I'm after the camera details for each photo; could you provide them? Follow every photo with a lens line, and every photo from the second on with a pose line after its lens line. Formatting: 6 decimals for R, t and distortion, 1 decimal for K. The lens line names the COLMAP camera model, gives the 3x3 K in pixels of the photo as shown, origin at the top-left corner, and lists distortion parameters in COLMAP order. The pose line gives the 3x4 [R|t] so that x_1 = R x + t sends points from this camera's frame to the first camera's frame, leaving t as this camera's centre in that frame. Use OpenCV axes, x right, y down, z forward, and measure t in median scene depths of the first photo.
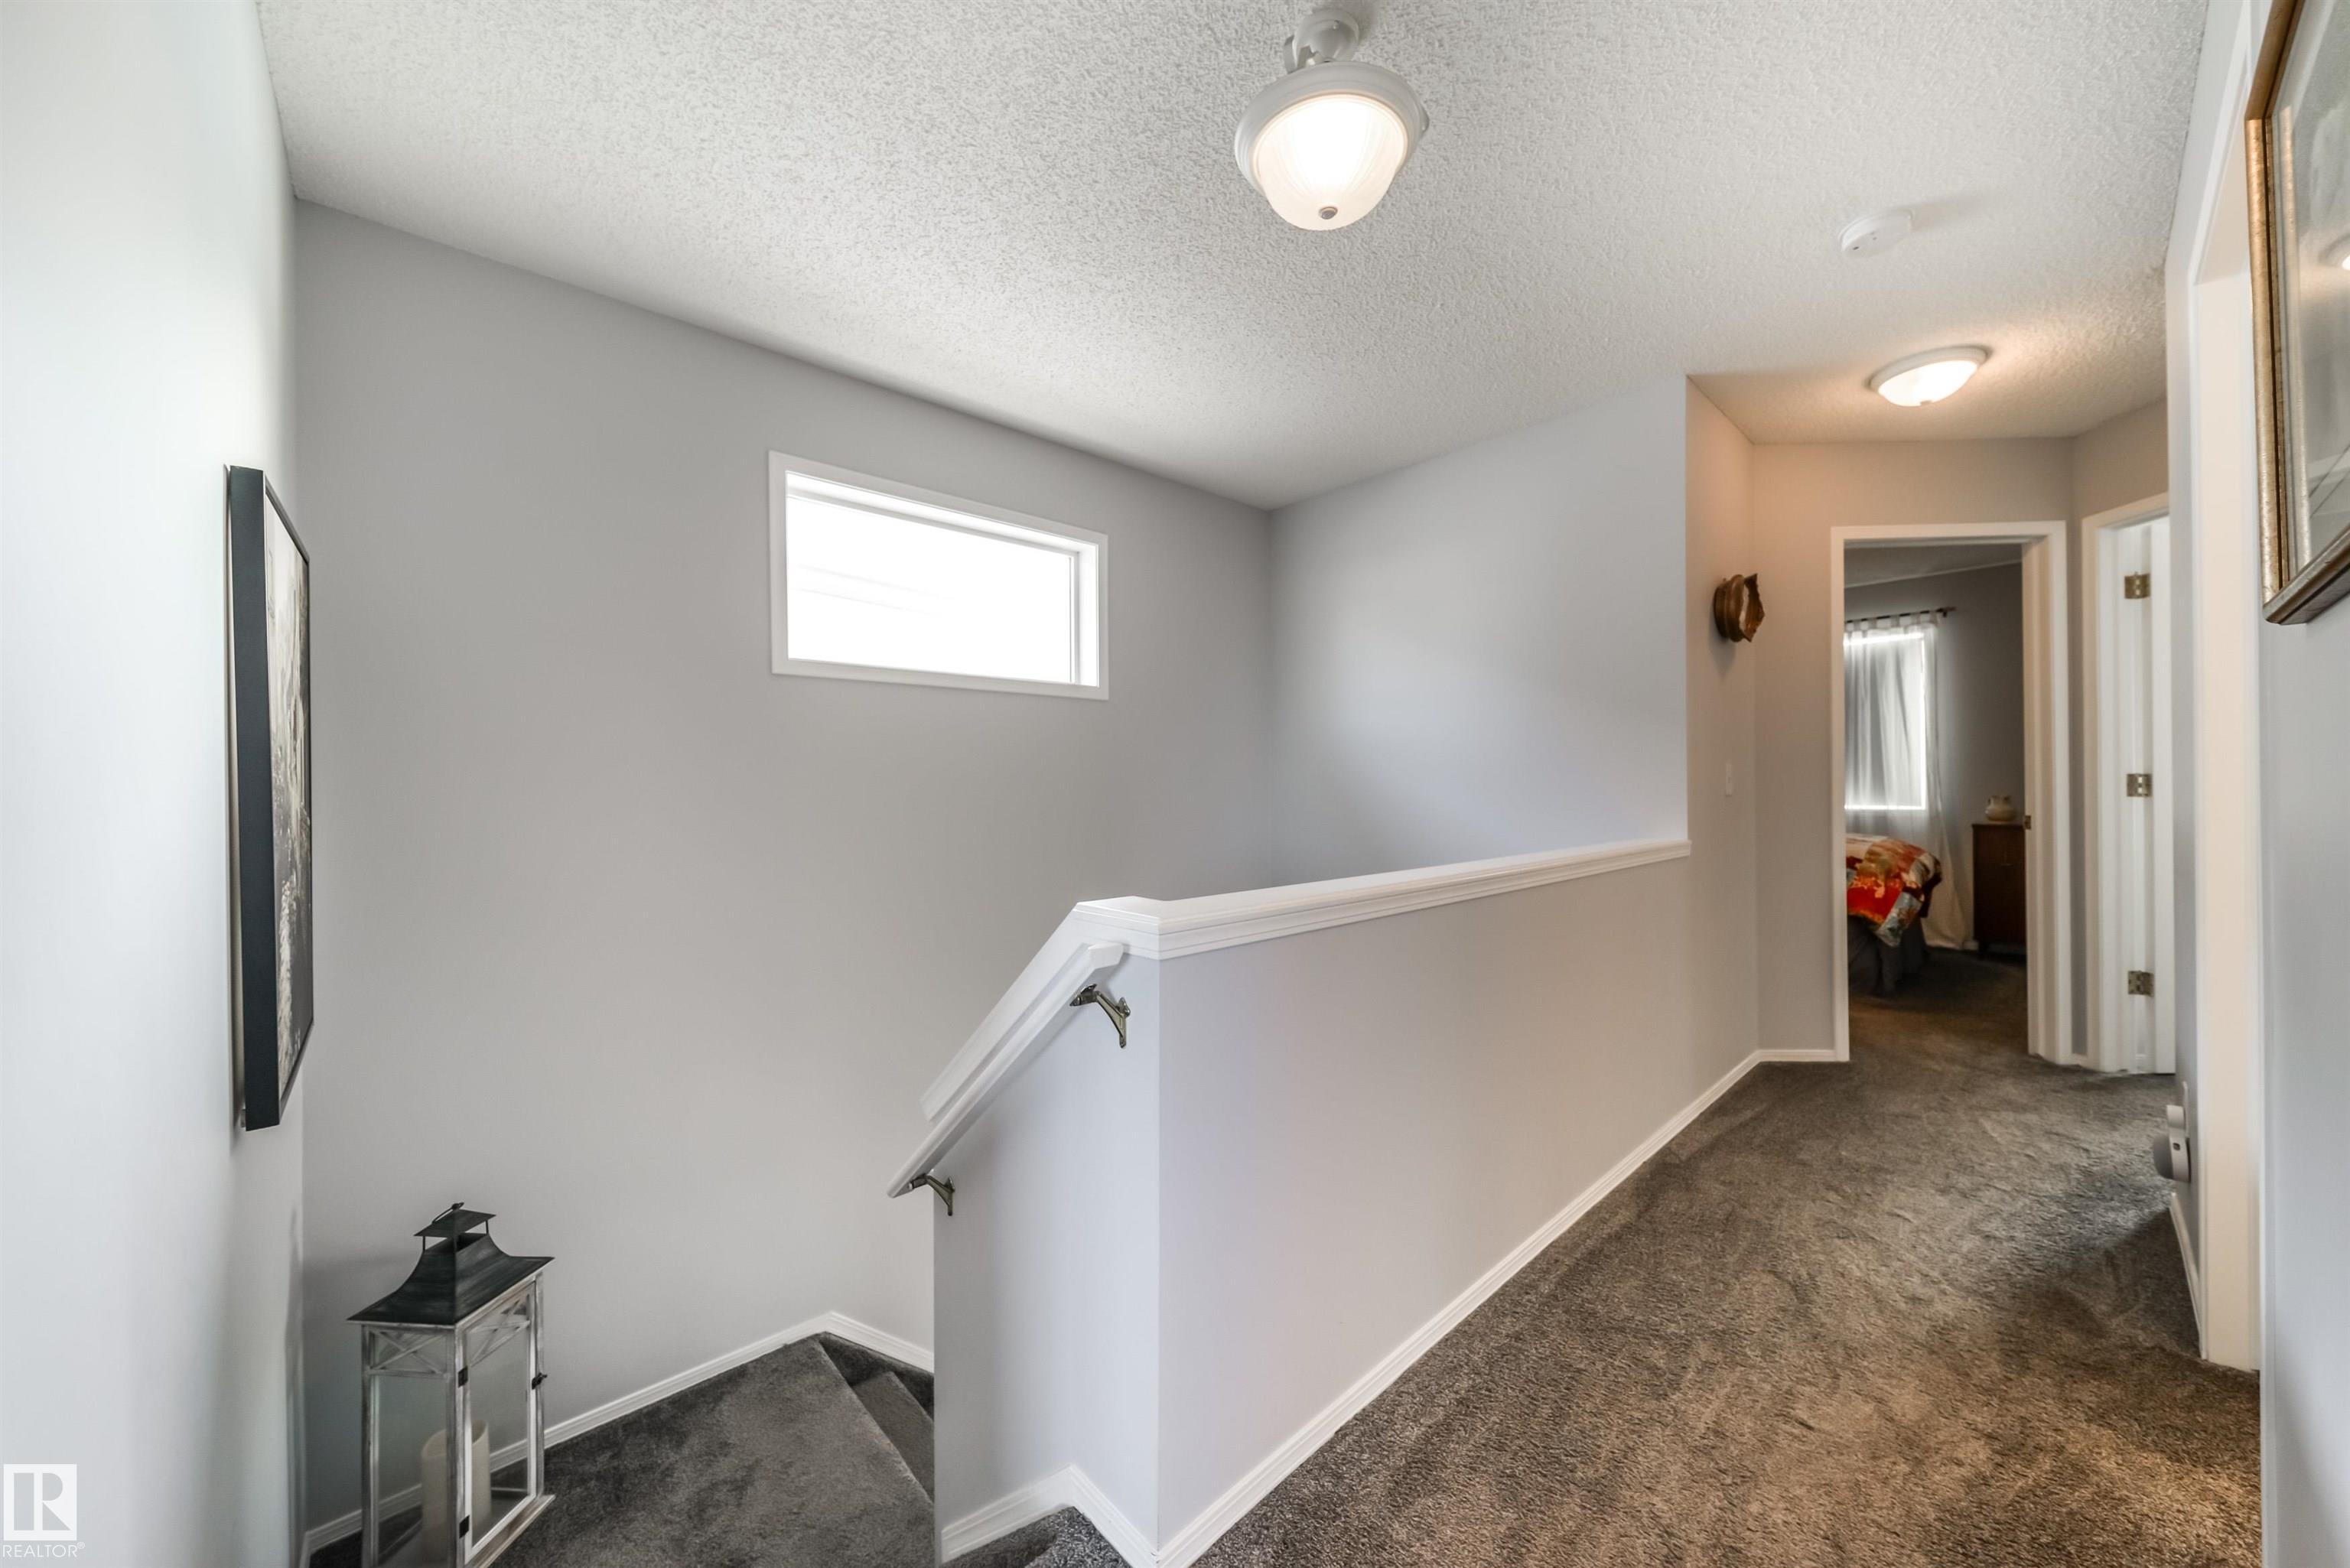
lens RADIAL K [[830.0, 0, 1171.4], [0, 830.0, 783.7], [0, 0, 1]] dist [0.003361, -0.001335]
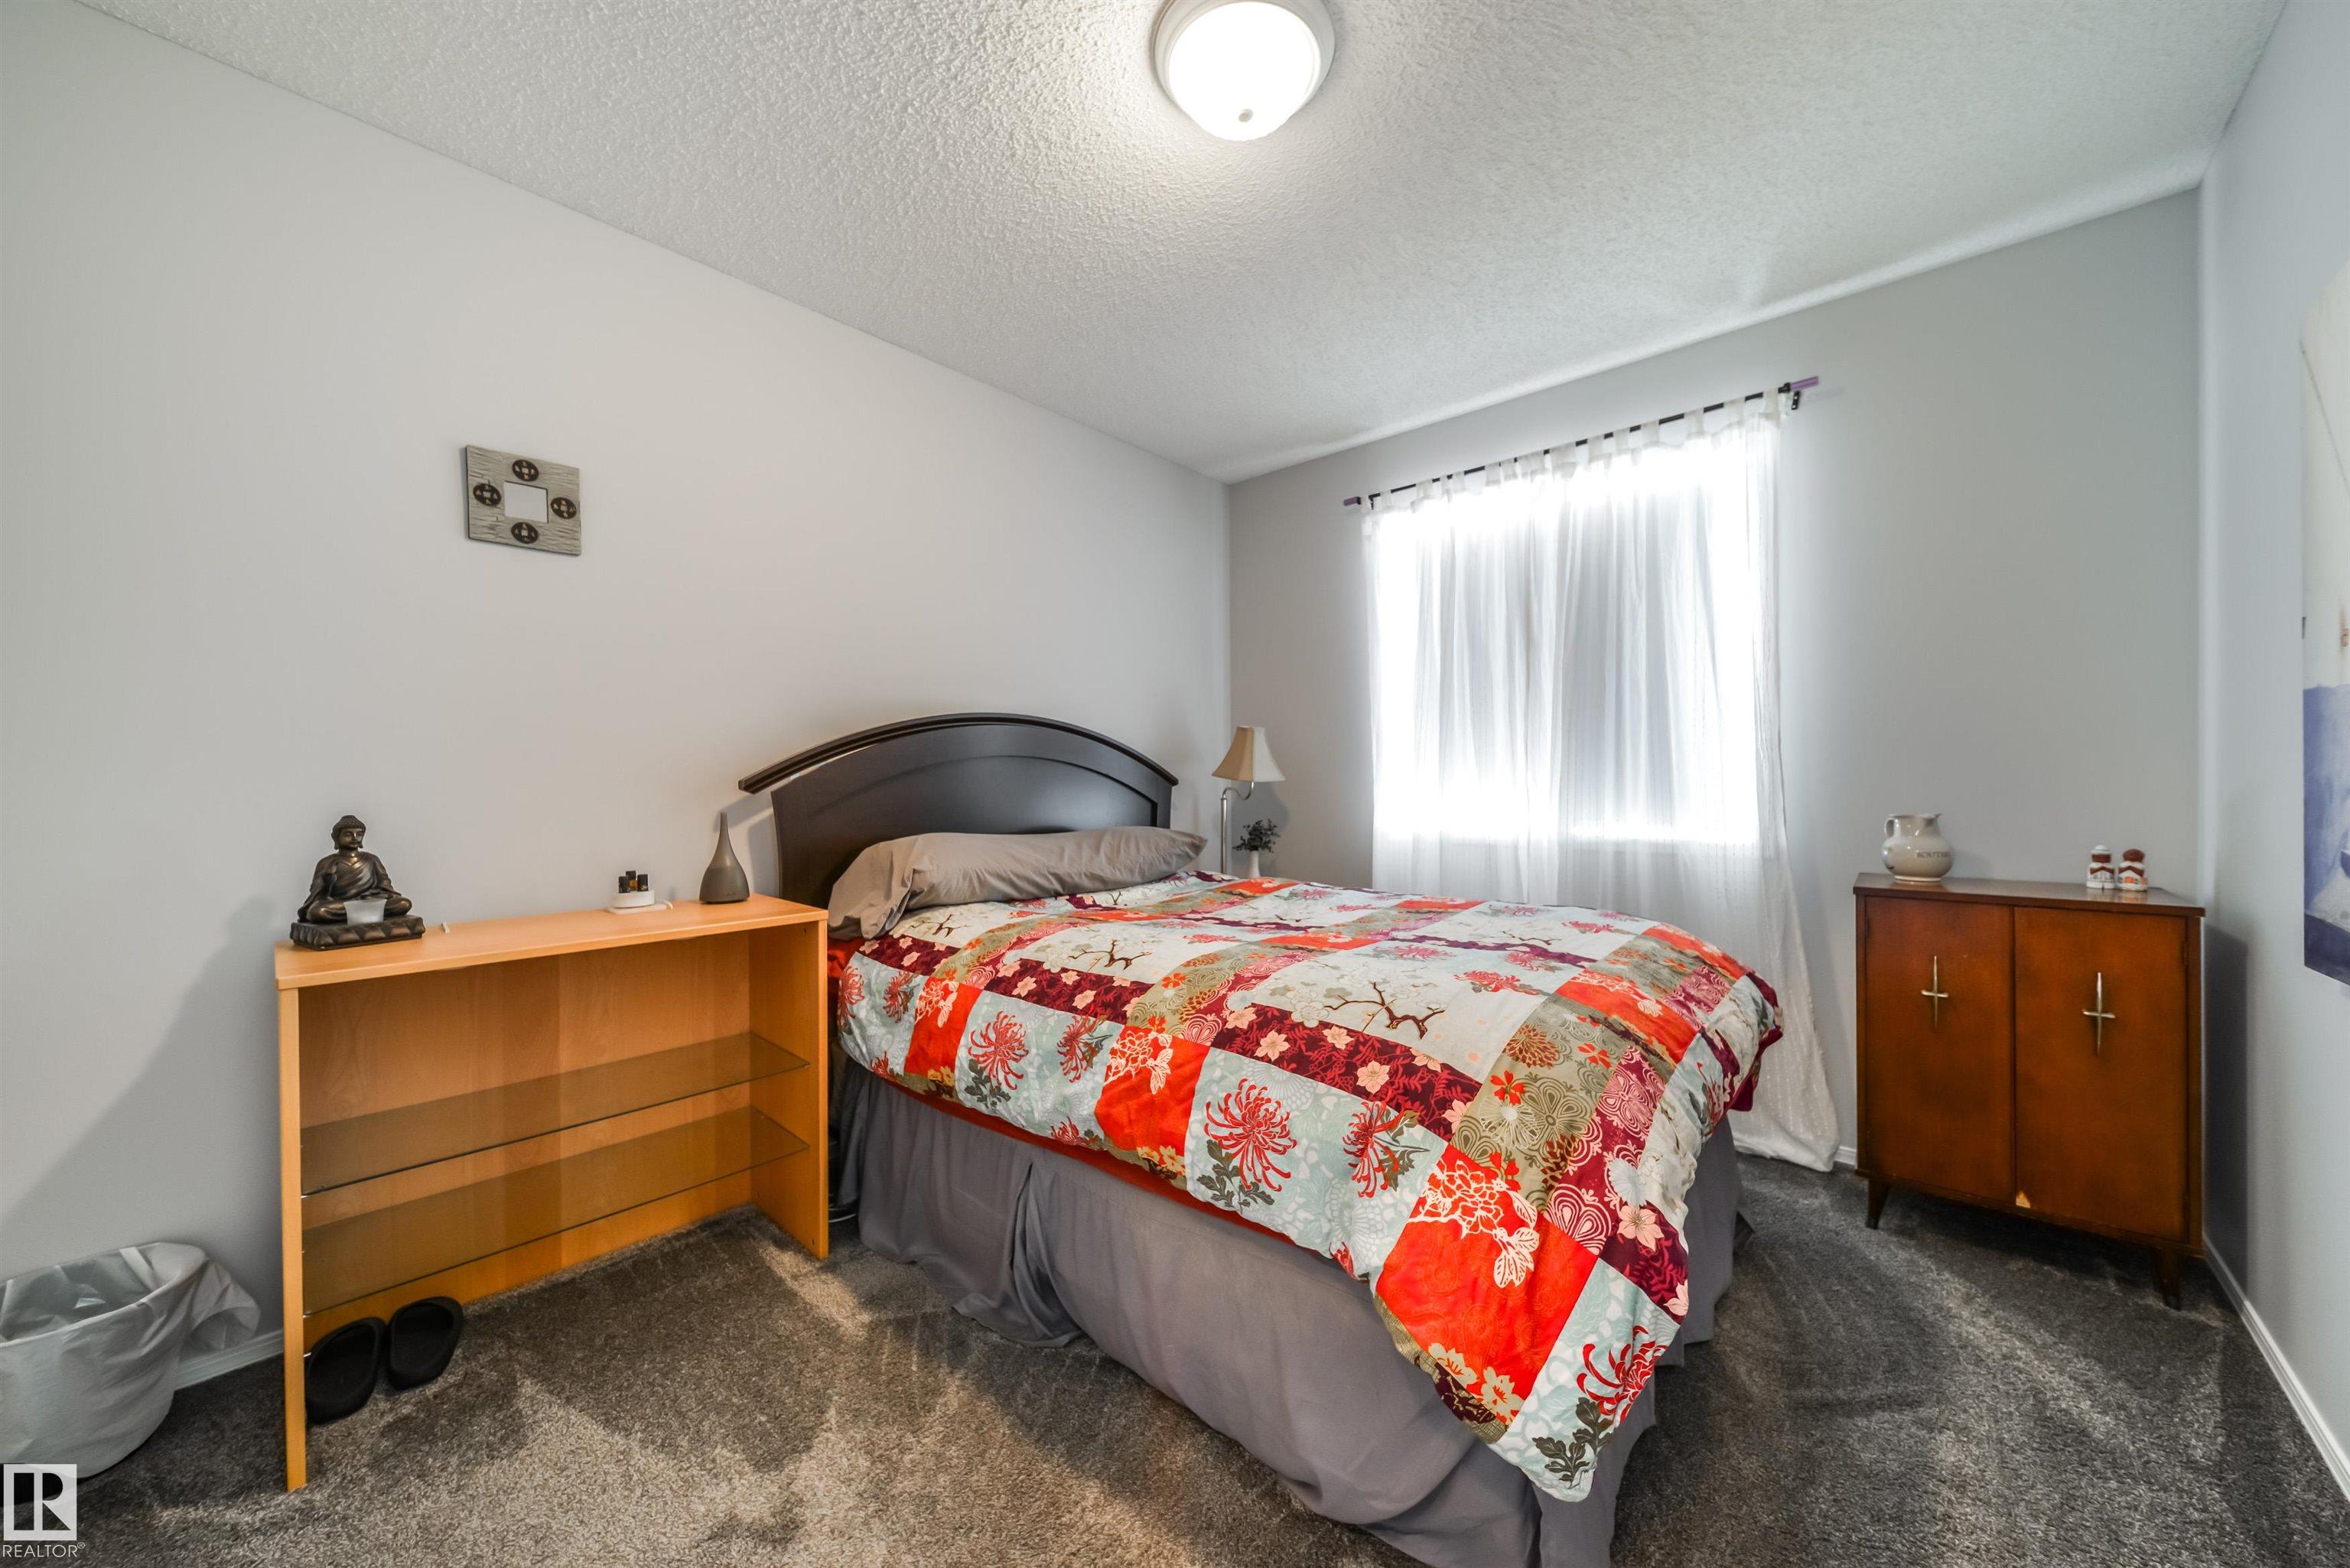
lens RADIAL K [[830.0, 0, 1177.7], [0, 830.0, 782.1], [0, 0, 1]] dist [0.003361, -0.001335]
pose [[0.995054, 0.002457, 0.099306, 0.715223], [-0.002272, 0.999995, -0.001975, -0.000255], [-0.099310, 0.001740, 0.995055, 0.758242]]
